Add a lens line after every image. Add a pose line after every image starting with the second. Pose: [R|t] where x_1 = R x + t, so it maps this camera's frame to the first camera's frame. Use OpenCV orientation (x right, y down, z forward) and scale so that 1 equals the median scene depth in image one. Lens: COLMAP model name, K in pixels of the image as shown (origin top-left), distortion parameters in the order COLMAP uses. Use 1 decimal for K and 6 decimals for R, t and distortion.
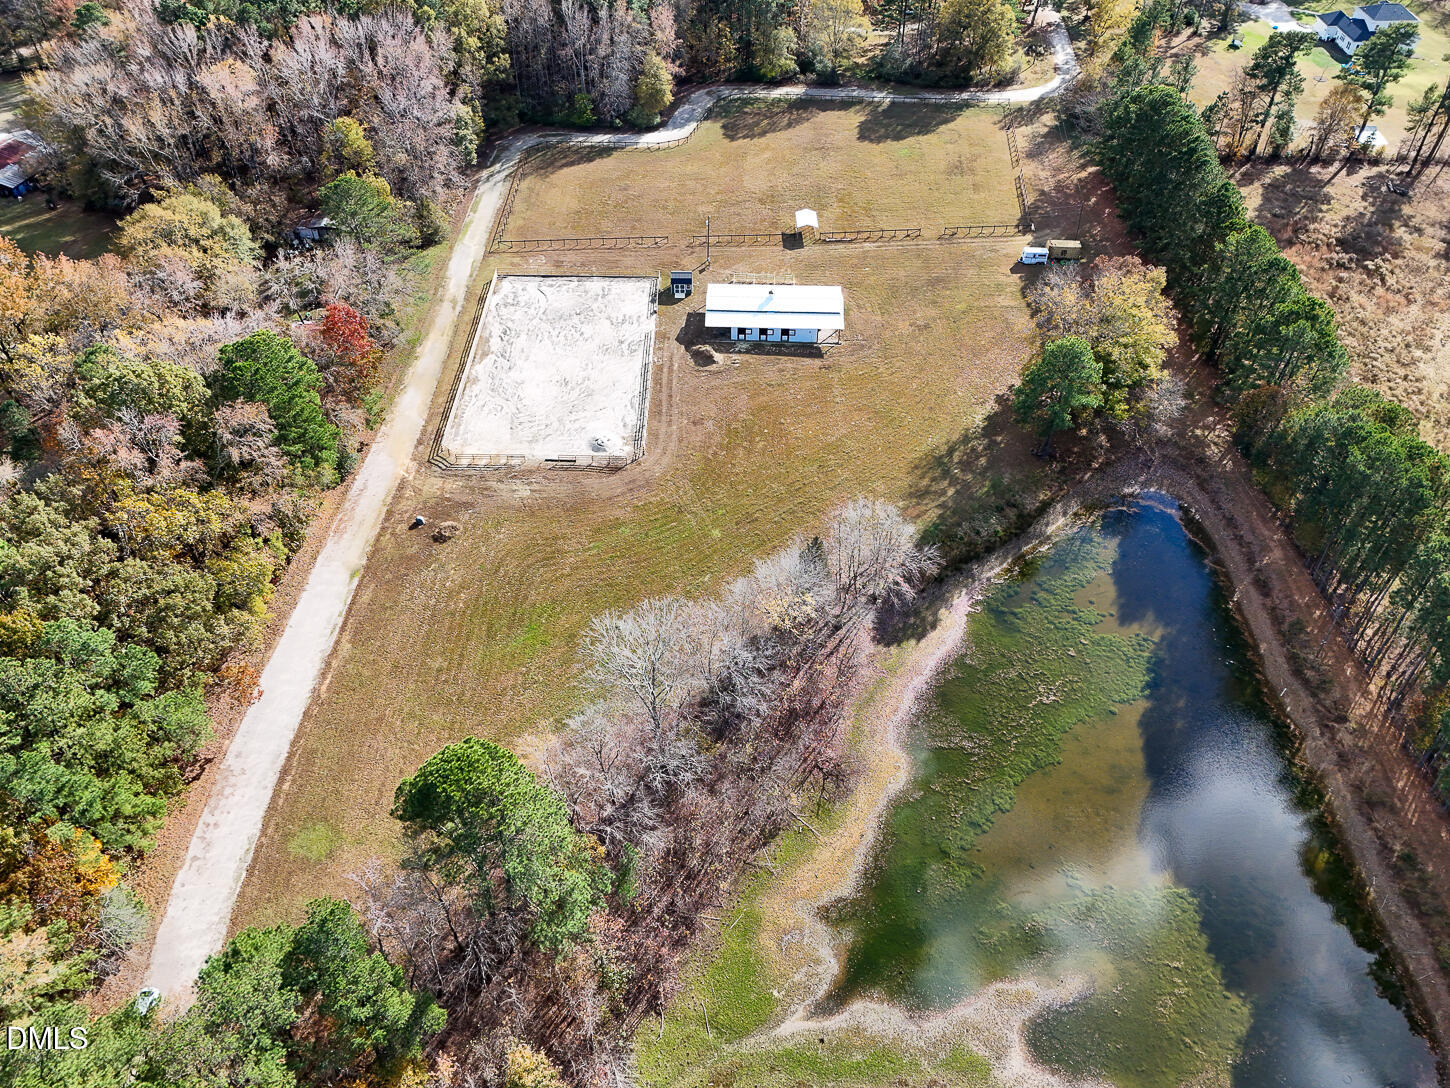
lens RADIAL K [[1101.4, 0, 725.1], [0, 1101.4, 502.7], [0, 0, 1]] dist [0.078578, -0.055229]
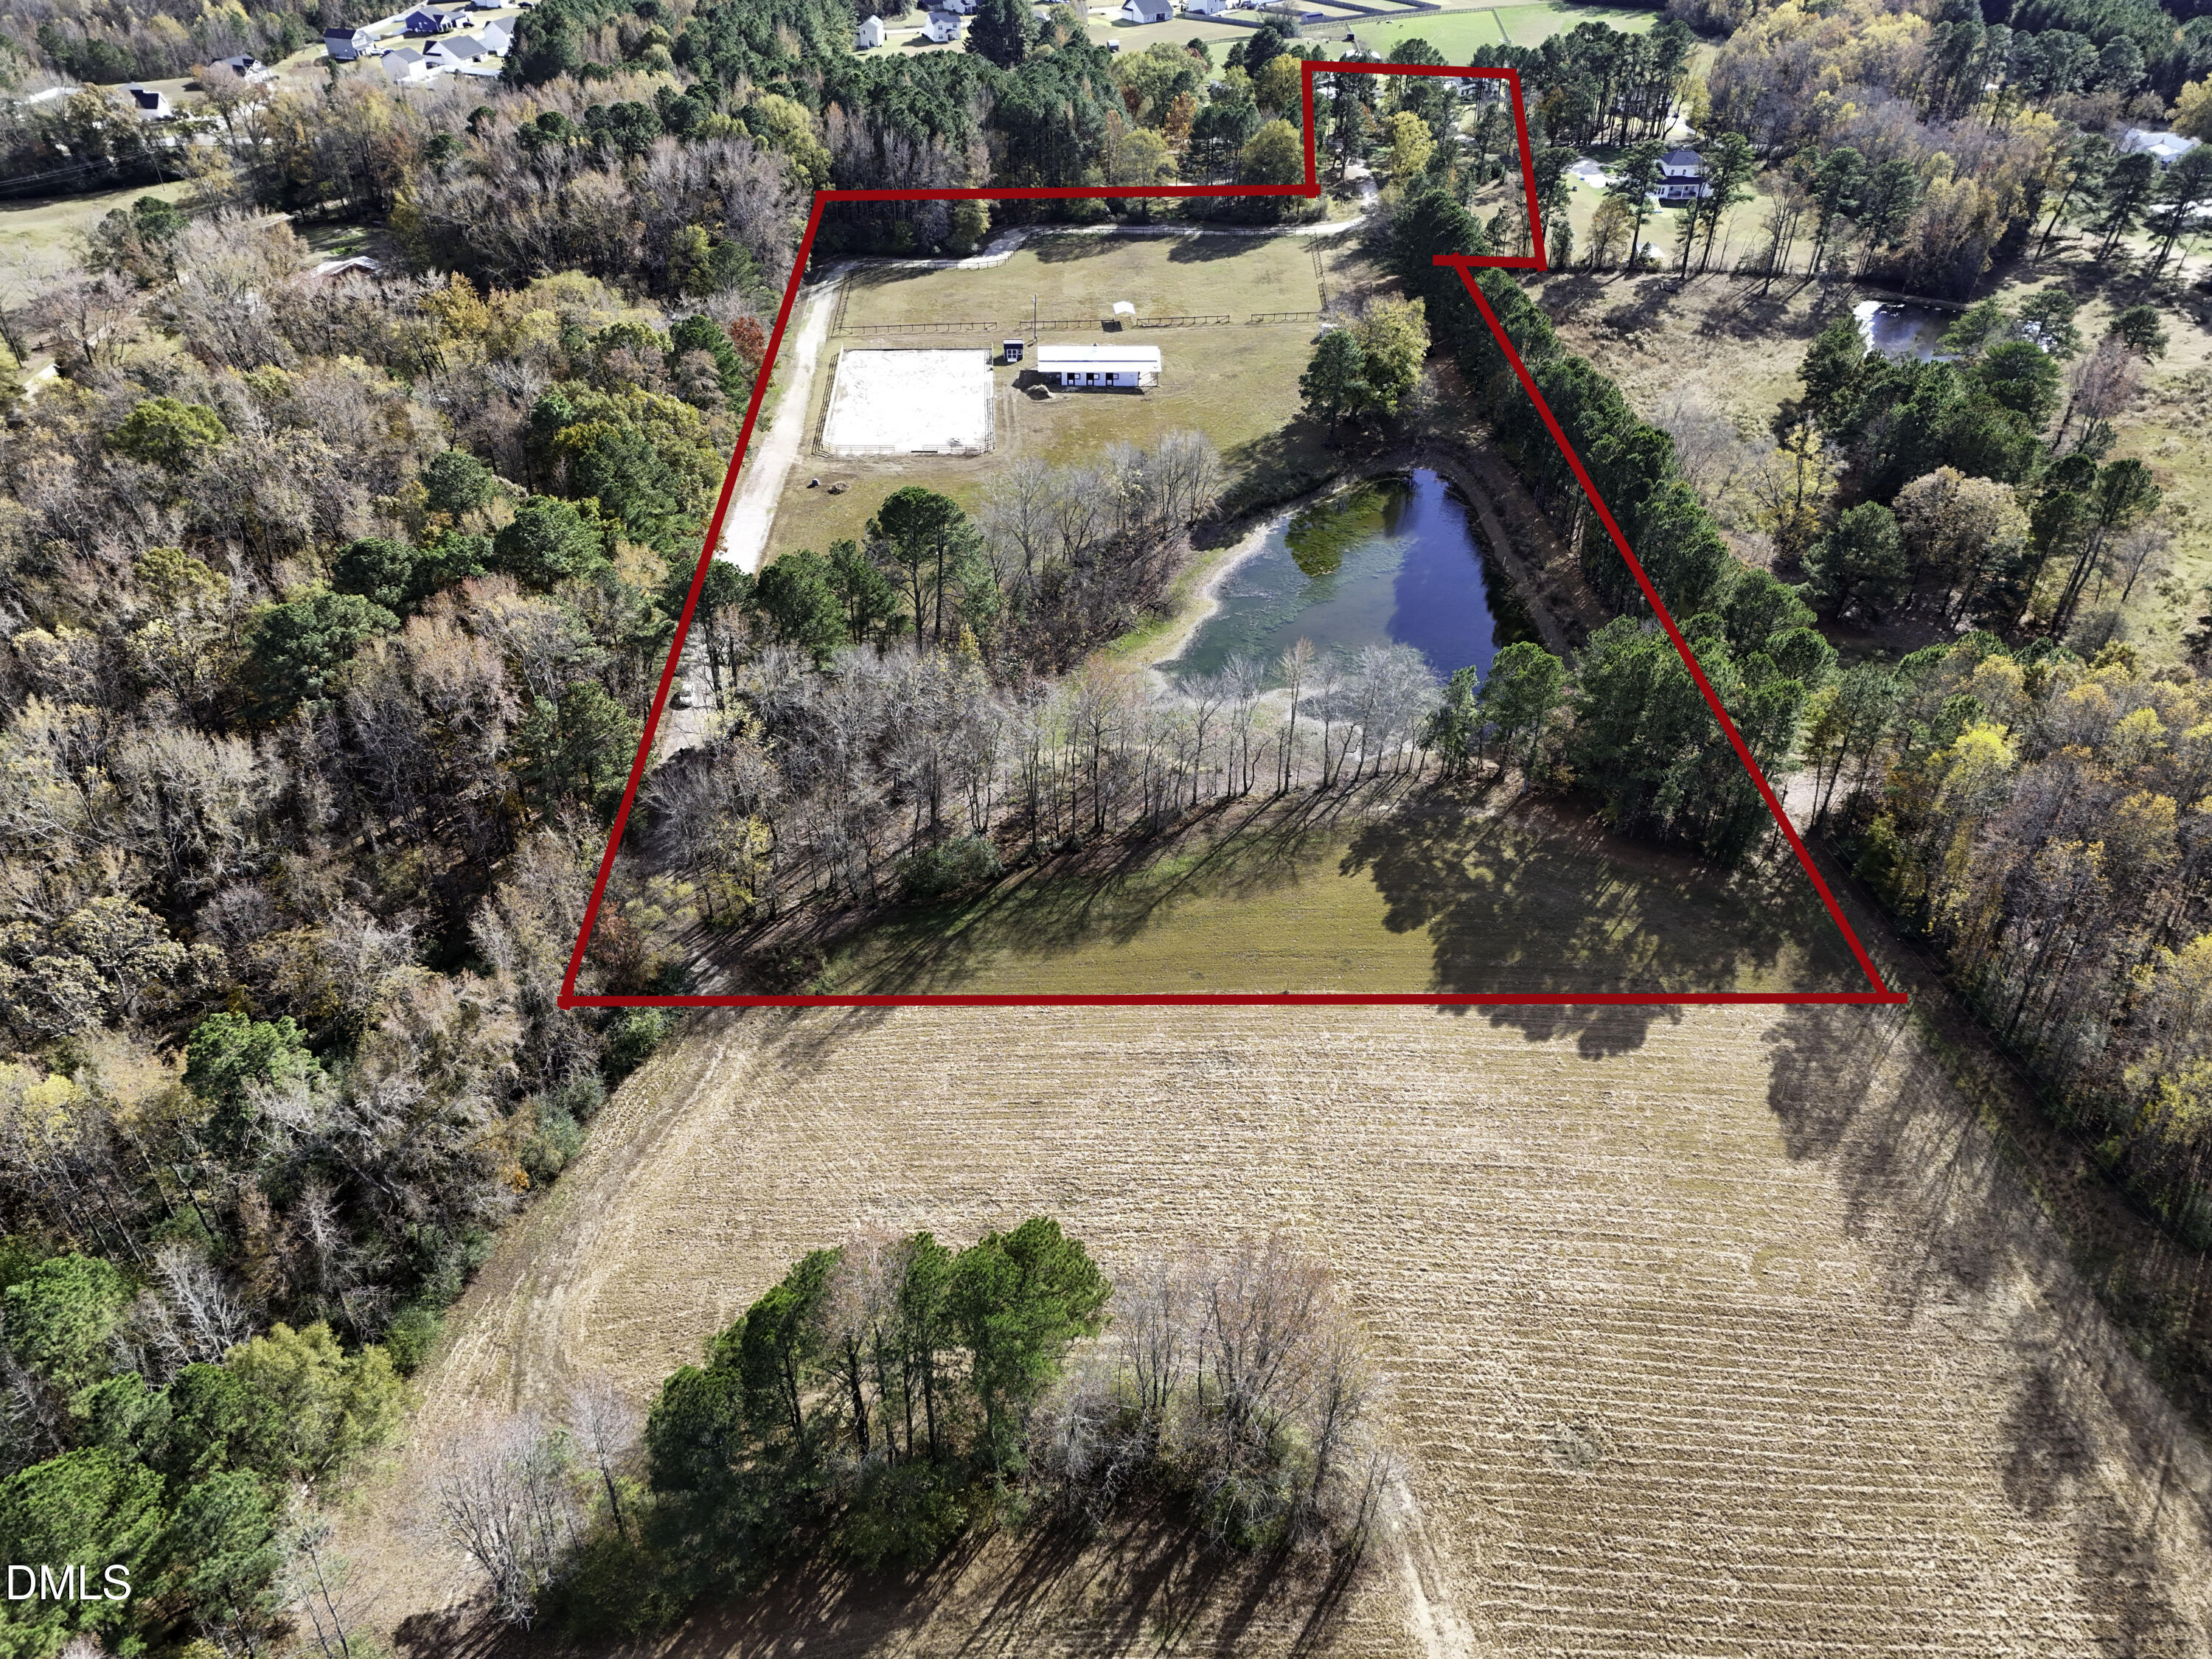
lens RADIAL K [[1680.2, 0, 1106.1], [0, 1680.2, 766.5], [0, 0, 1]] dist [0.078578, -0.055229]
pose [[0.997809, -0.033777, 0.056897, -0.052051], [0.042011, 0.987736, -0.150377, 0.429485], [-0.051120, 0.152438, 0.986990, -0.553014]]
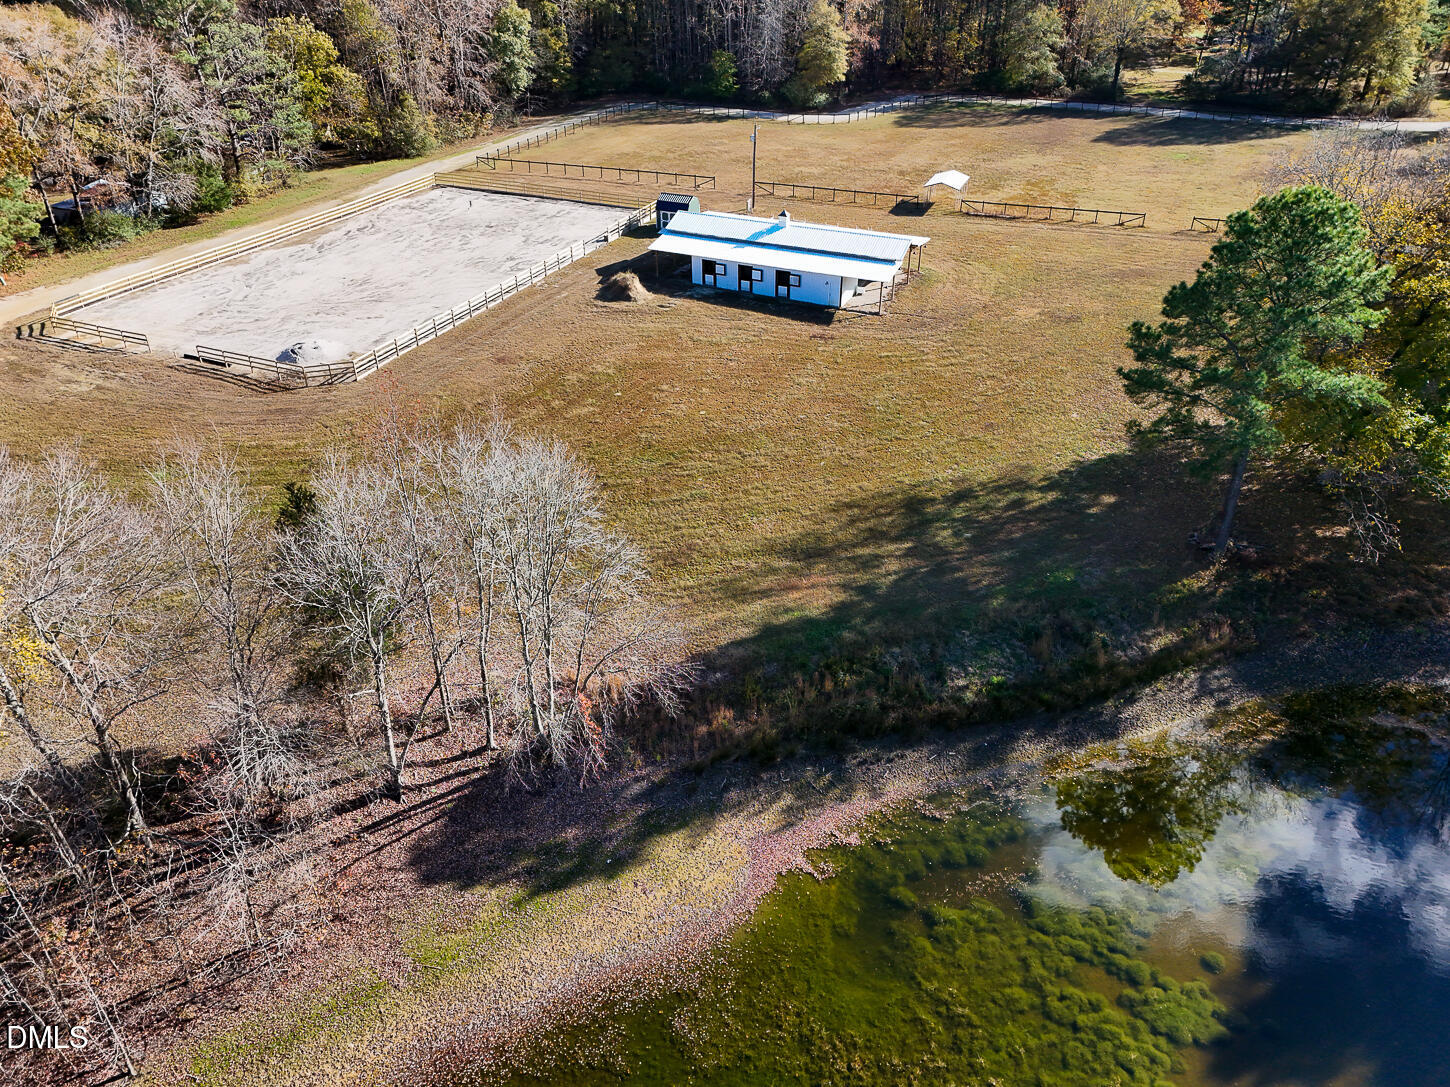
lens RADIAL K [[1101.4, 0, 725.1], [0, 1101.4, 502.2], [0, 0, 1]] dist [0.078578, -0.055229]
pose [[0.922662, 0.186447, -0.337539, 0.196829], [-0.252715, 0.953524, -0.164097, 0.036990], [0.291256, 0.236707, 0.926898, 0.450323]]
